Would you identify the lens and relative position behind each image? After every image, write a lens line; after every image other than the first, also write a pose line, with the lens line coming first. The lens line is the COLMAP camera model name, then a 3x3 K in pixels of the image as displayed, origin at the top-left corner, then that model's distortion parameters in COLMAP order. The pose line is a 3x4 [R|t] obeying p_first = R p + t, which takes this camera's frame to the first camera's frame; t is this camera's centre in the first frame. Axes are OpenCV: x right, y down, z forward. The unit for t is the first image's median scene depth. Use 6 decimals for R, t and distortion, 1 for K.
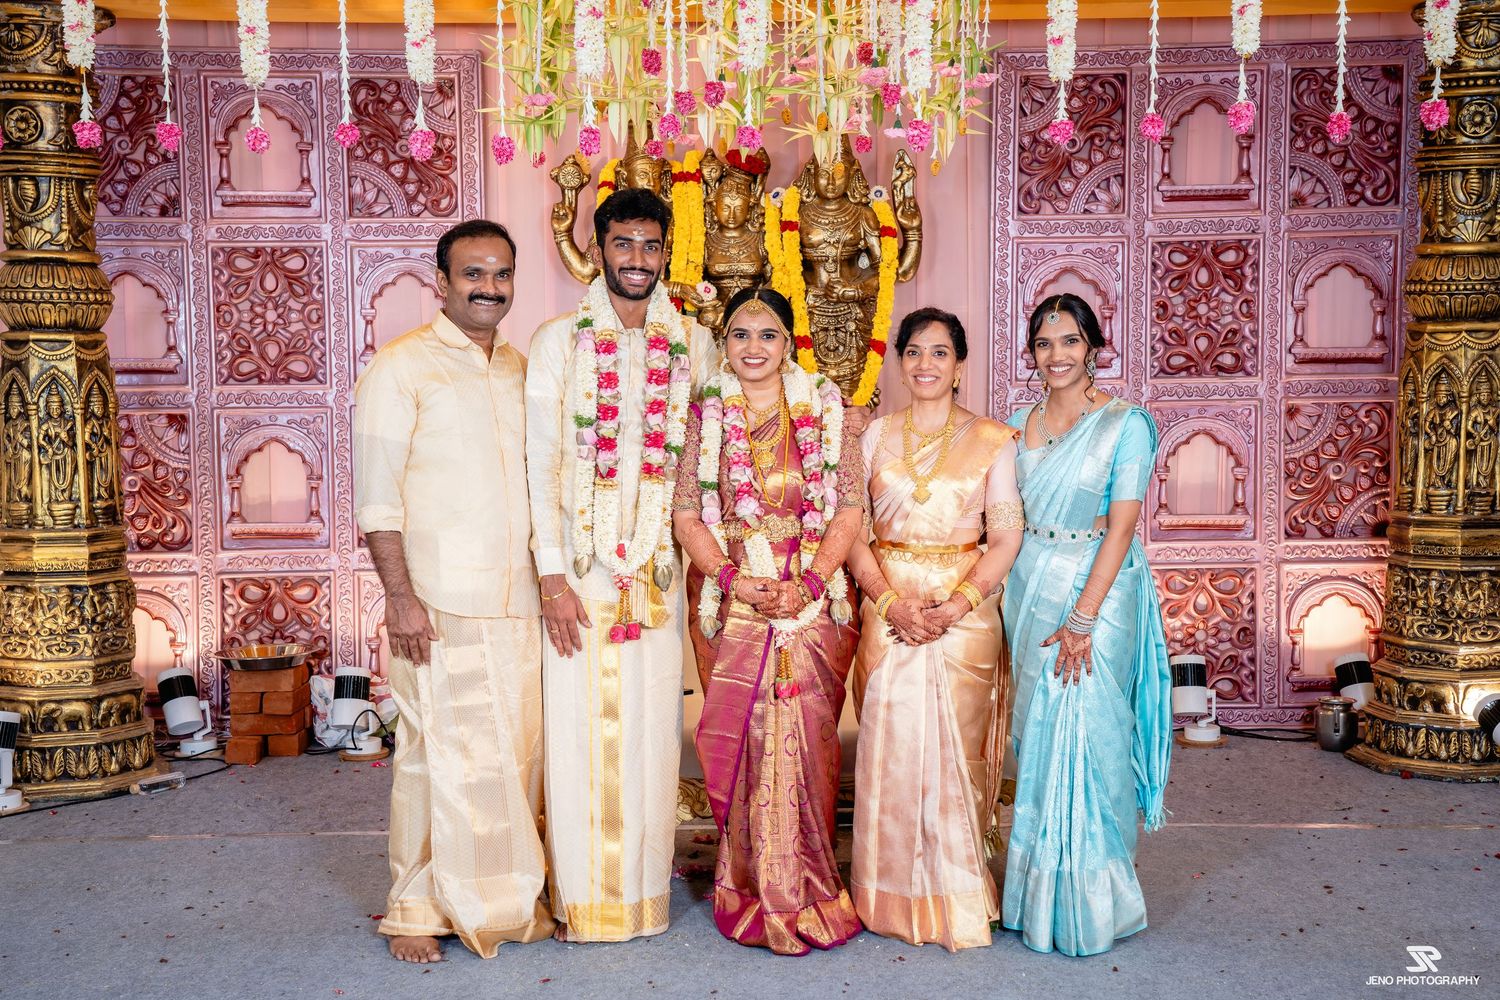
lens RADIAL K [[2207.0, 0, 751.4], [0, 2207.0, 516.5], [0, 0, 1]] dist [0.165983, 0.692005]
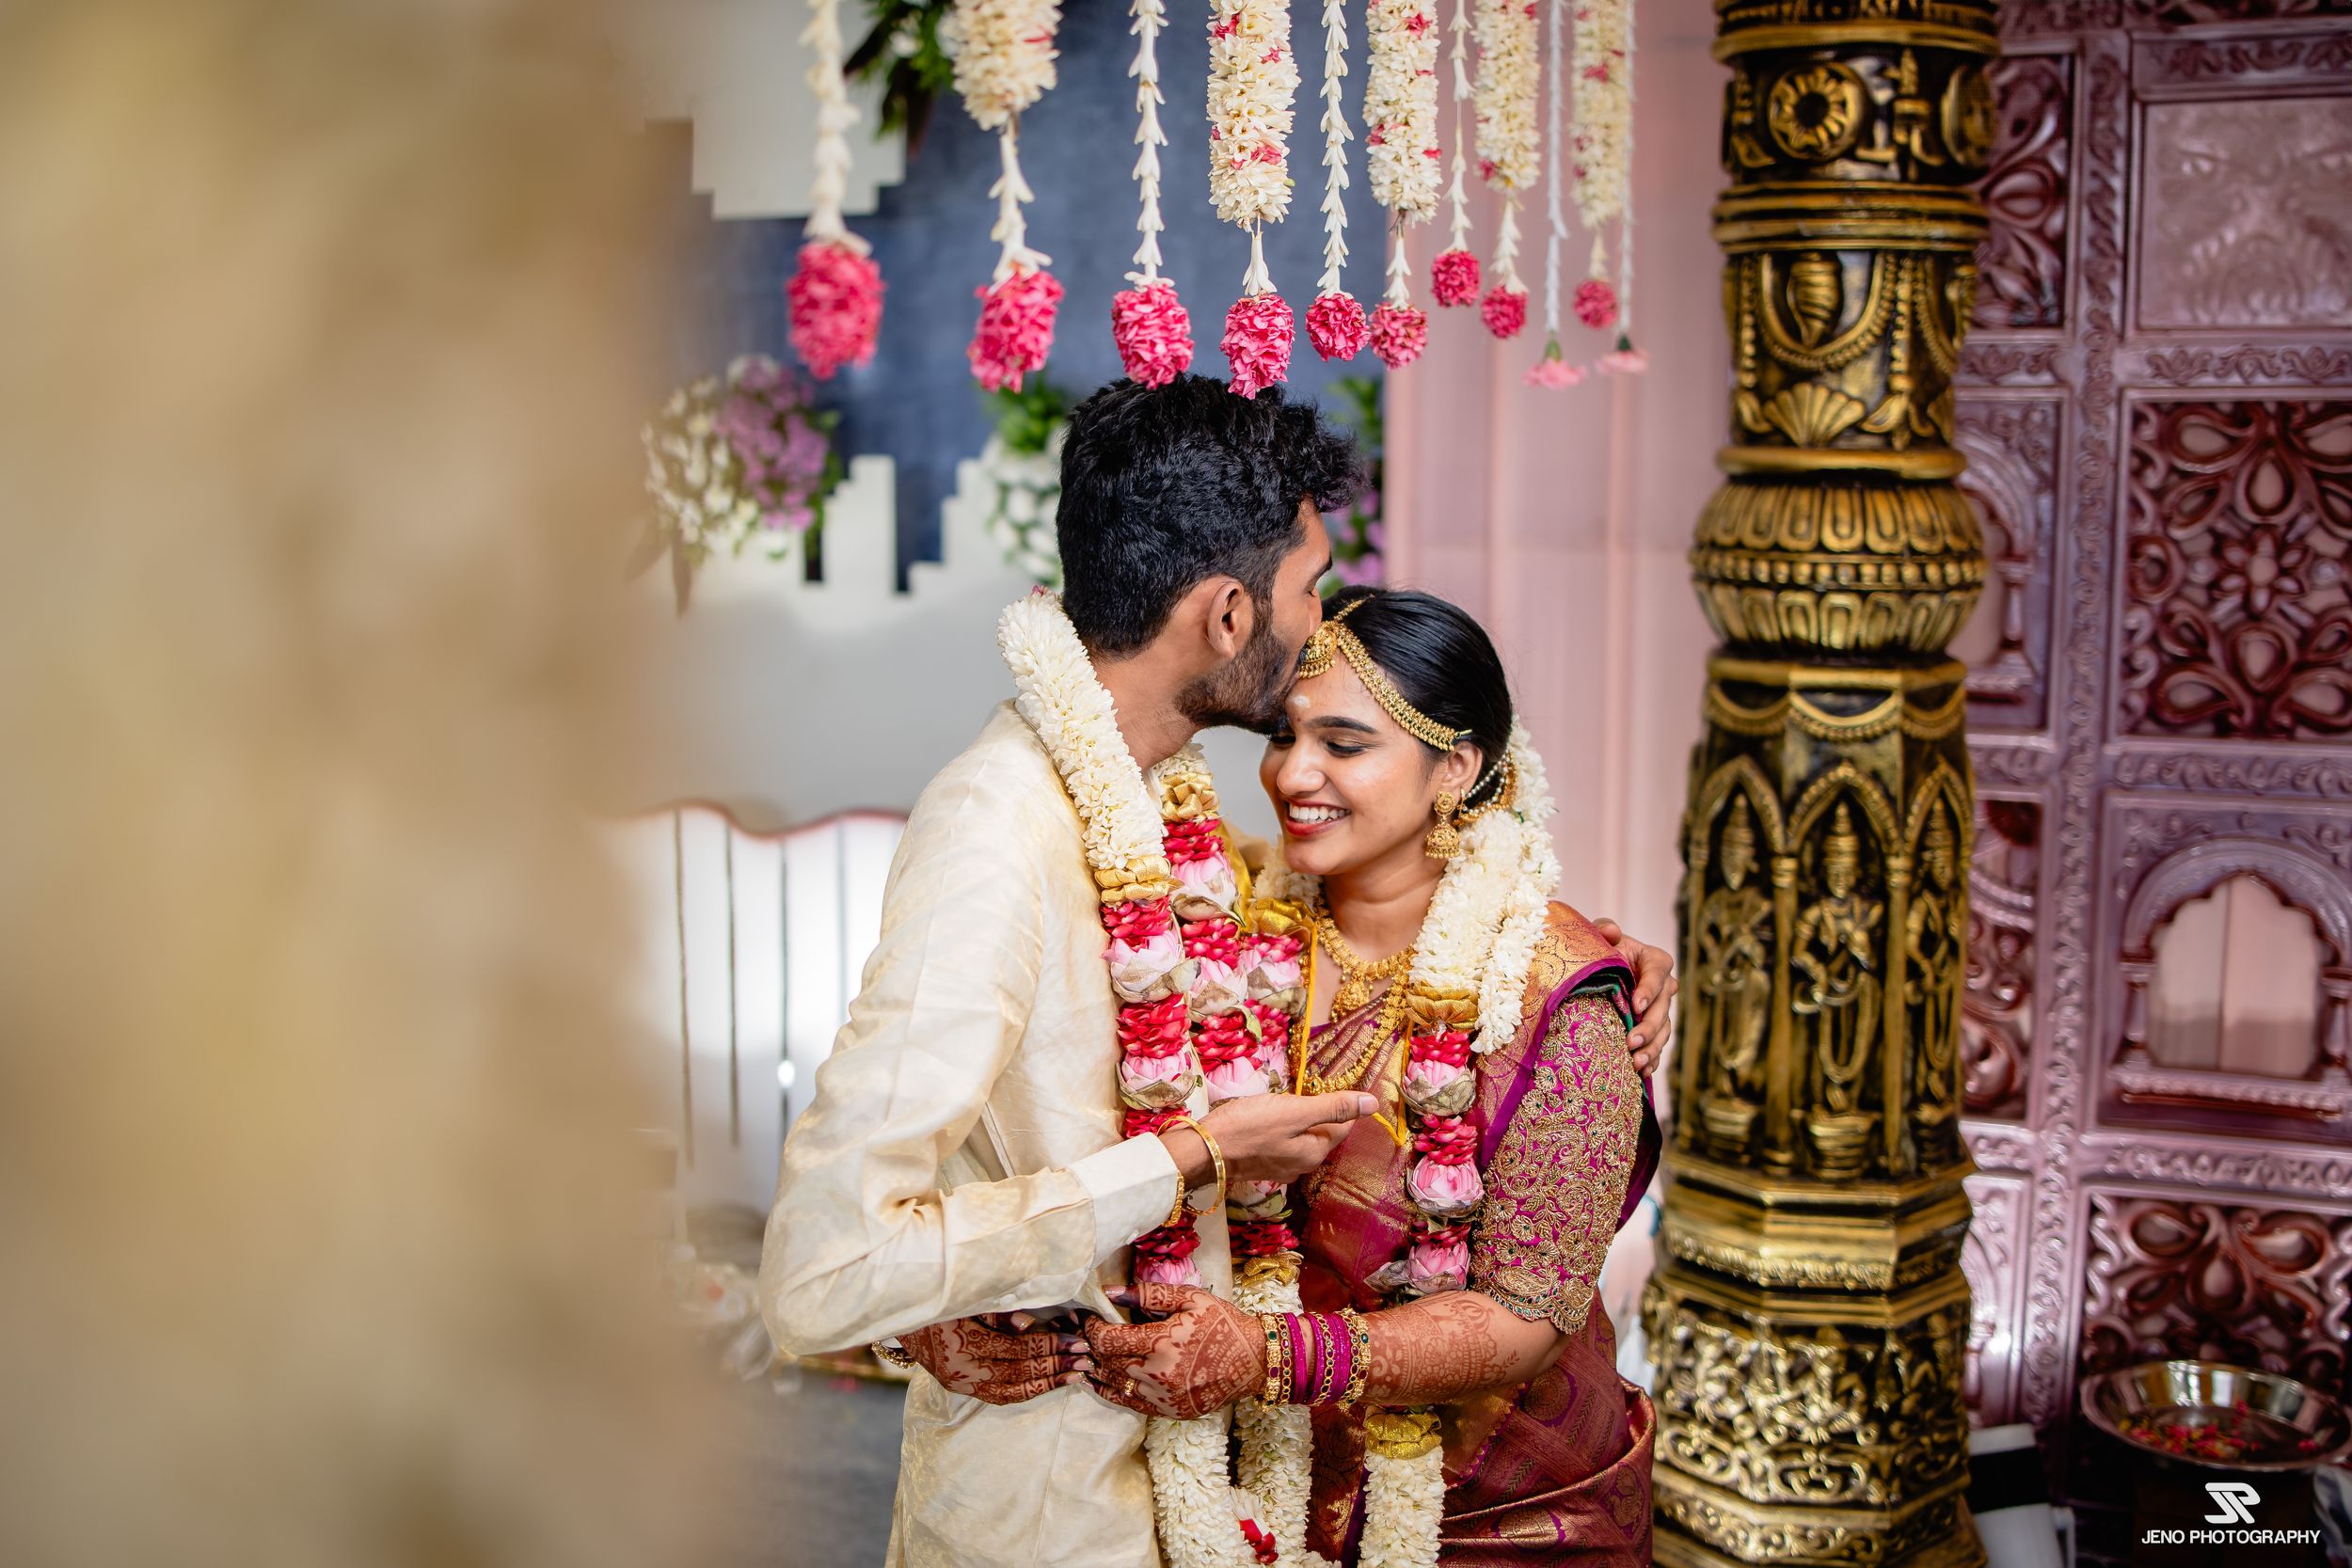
lens RADIAL K [[2413.3, 0, 1176.0], [0, 2413.3, 784.0], [0, 0, 1]] dist [-0.091114, -0.004787]
pose [[0.924137, 0.060458, -0.377248, -0.259122], [-0.028081, 0.995478, 0.090748, -0.094170], [0.381028, -0.073270, 0.921656, 0.588236]]
